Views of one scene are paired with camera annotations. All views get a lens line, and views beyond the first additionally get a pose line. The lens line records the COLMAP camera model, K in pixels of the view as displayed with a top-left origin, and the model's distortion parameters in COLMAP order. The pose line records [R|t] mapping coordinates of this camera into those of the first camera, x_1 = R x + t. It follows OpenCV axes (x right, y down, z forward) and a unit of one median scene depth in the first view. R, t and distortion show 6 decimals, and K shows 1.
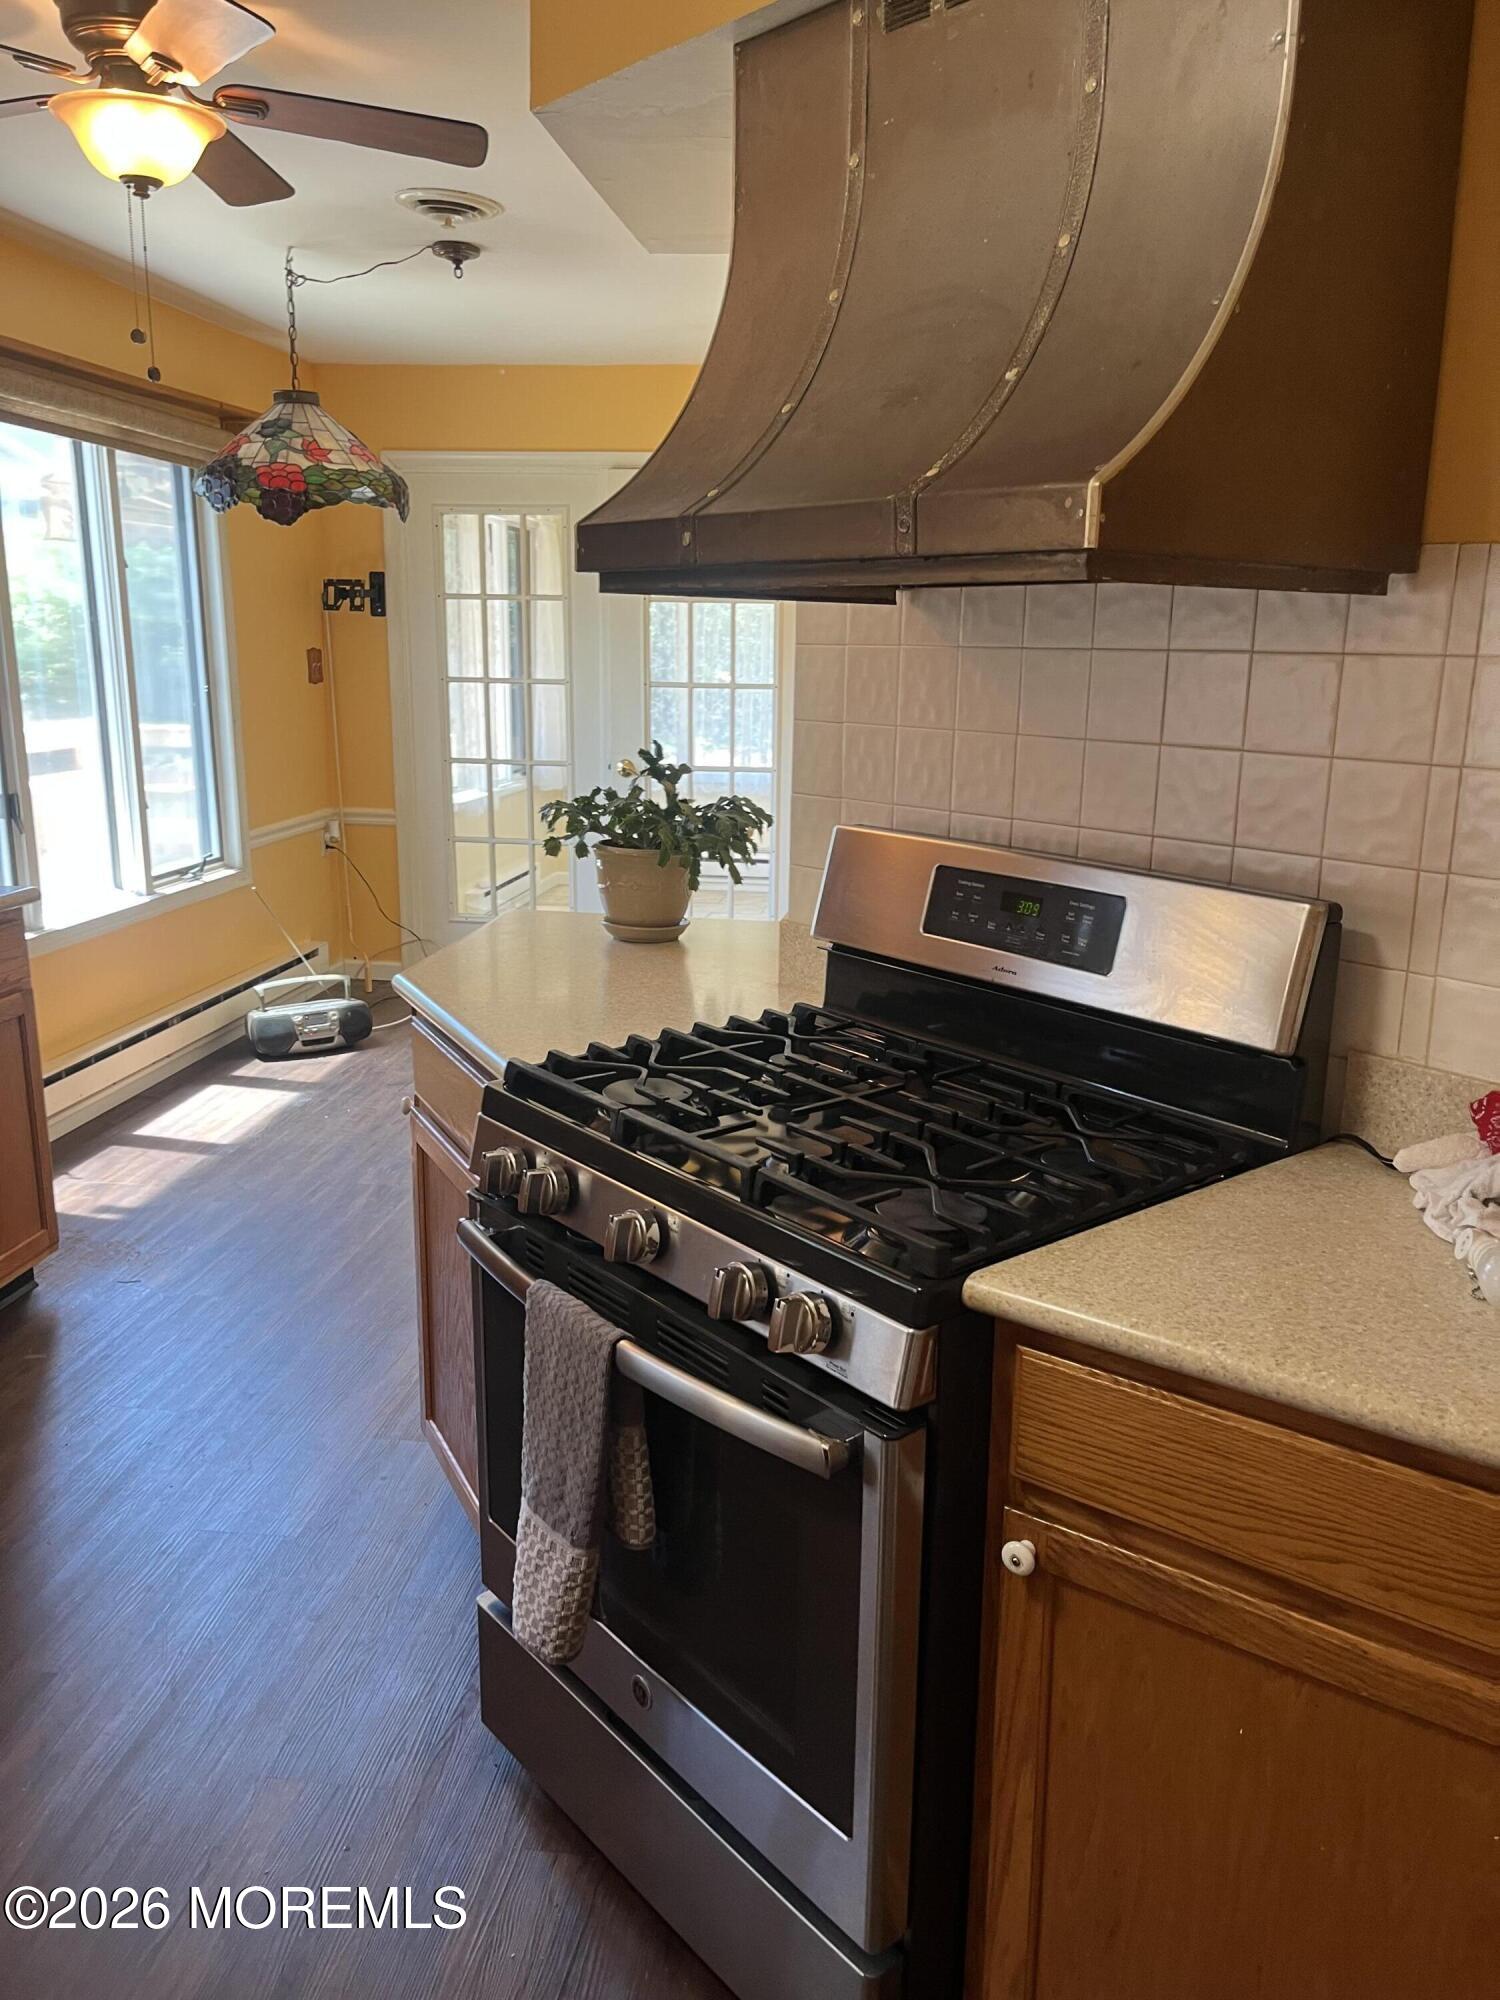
lens RADIAL K [[1509.7, 0, 746.6], [0, 1509.7, 994.1], [0, 0, 1]] dist [0.057874, -0.063366]
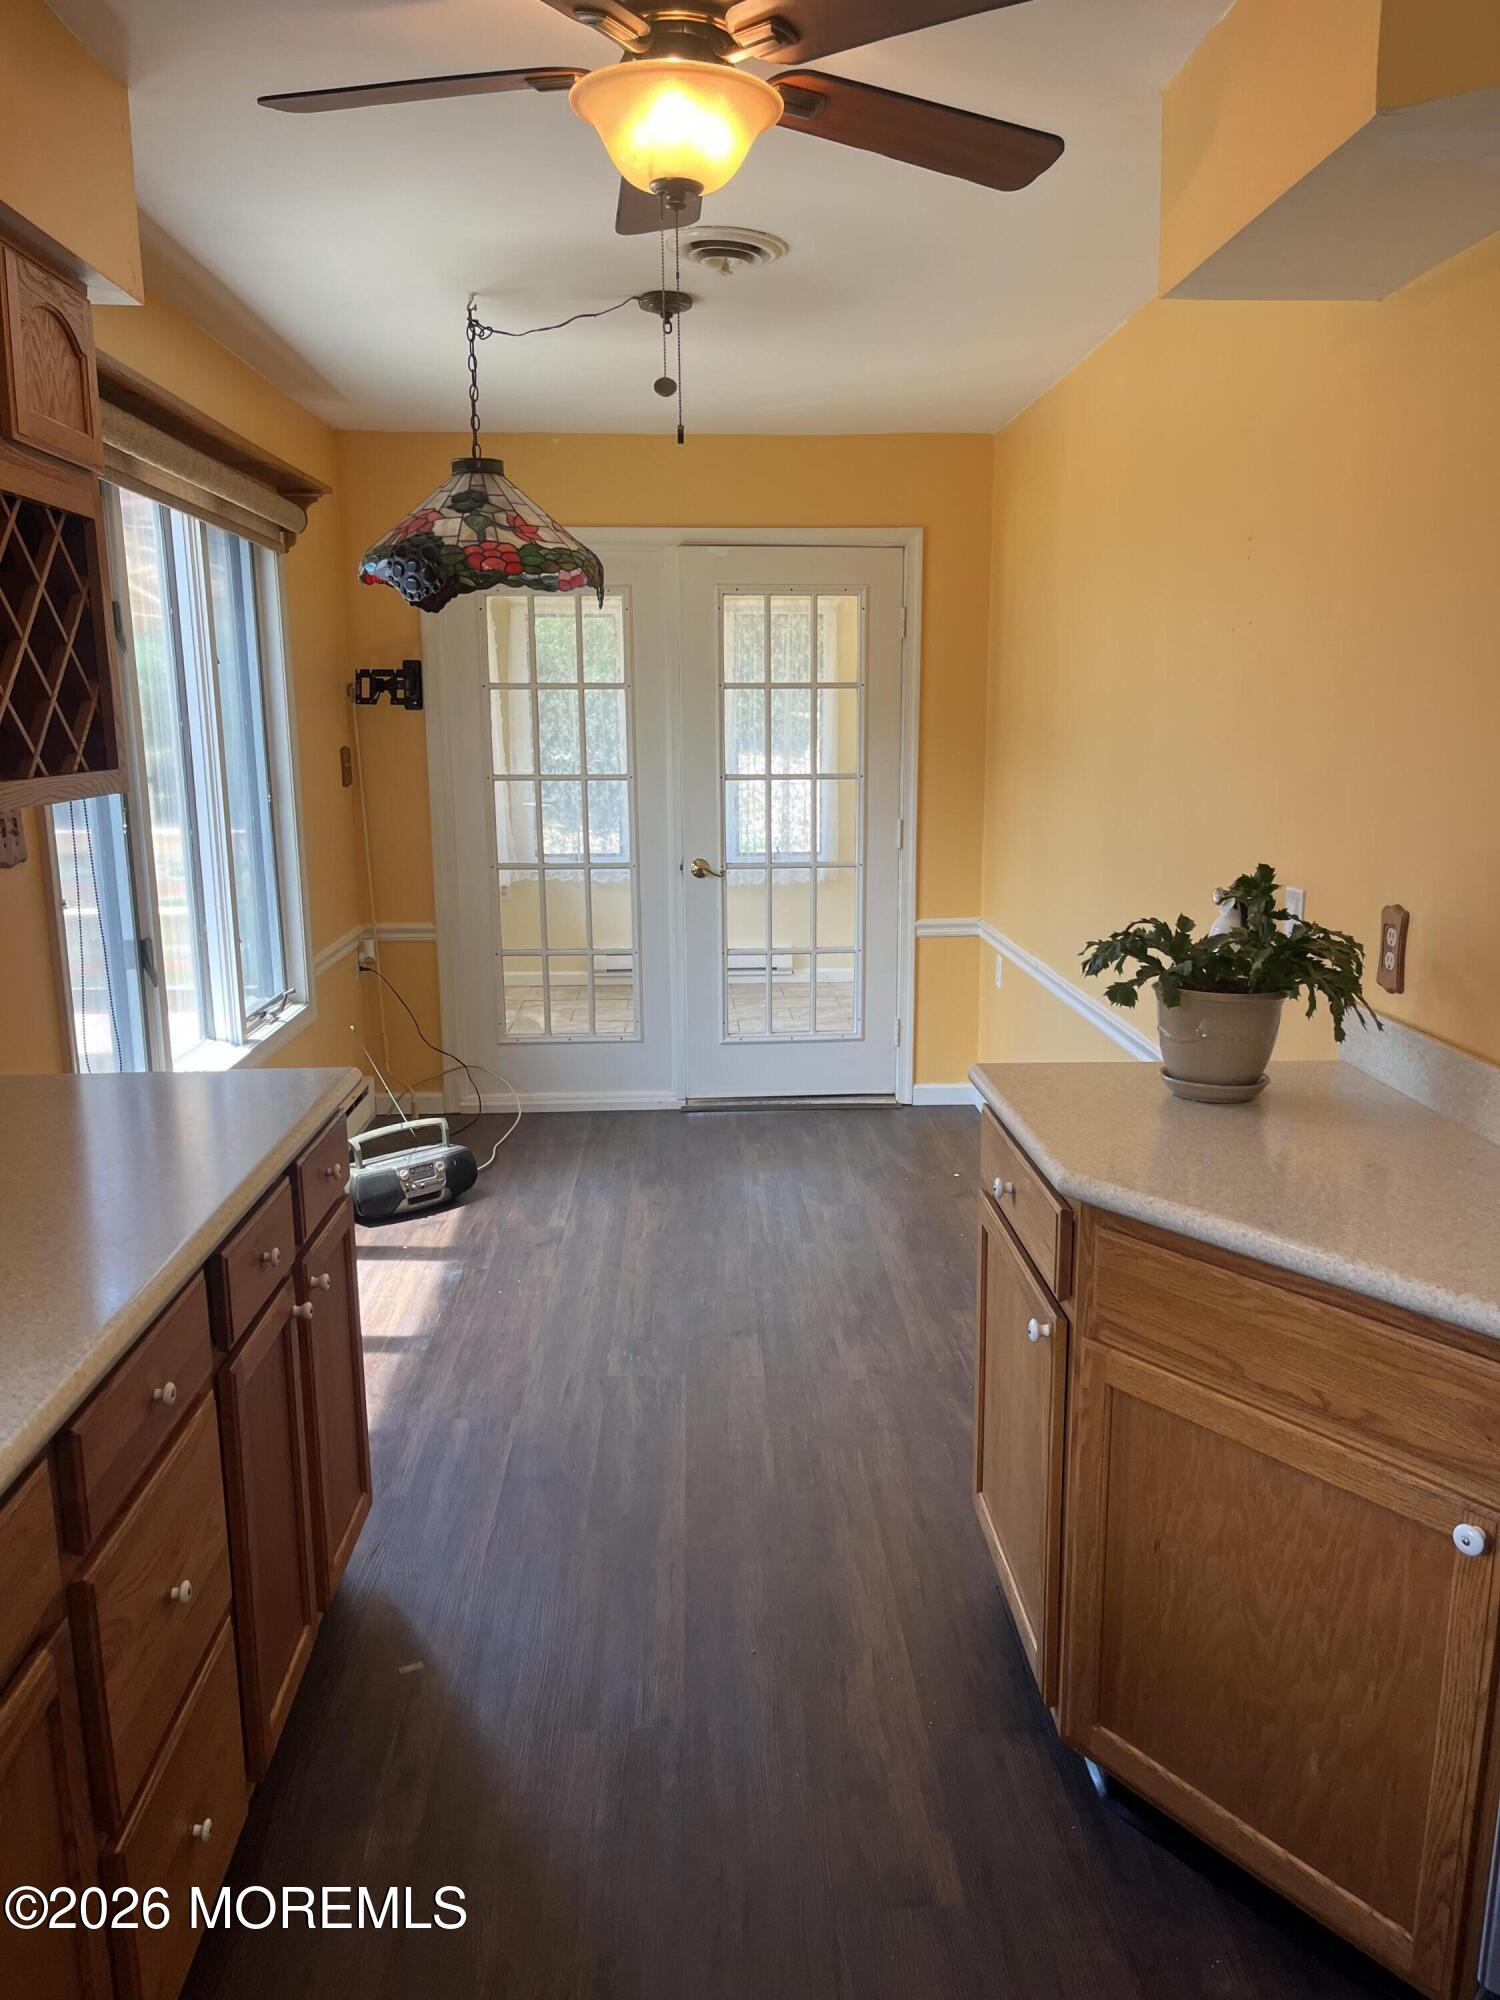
lens RADIAL K [[1509.7, 0, 753.8], [0, 1509.7, 1009.8], [0, 0, 1]] dist [0.057874, -0.063366]
pose [[0.984640, -0.053083, 0.166334, -0.236046], [0.059077, 0.997763, -0.031294, -0.037857], [-0.164301, 0.040640, 0.985573, 0.108544]]
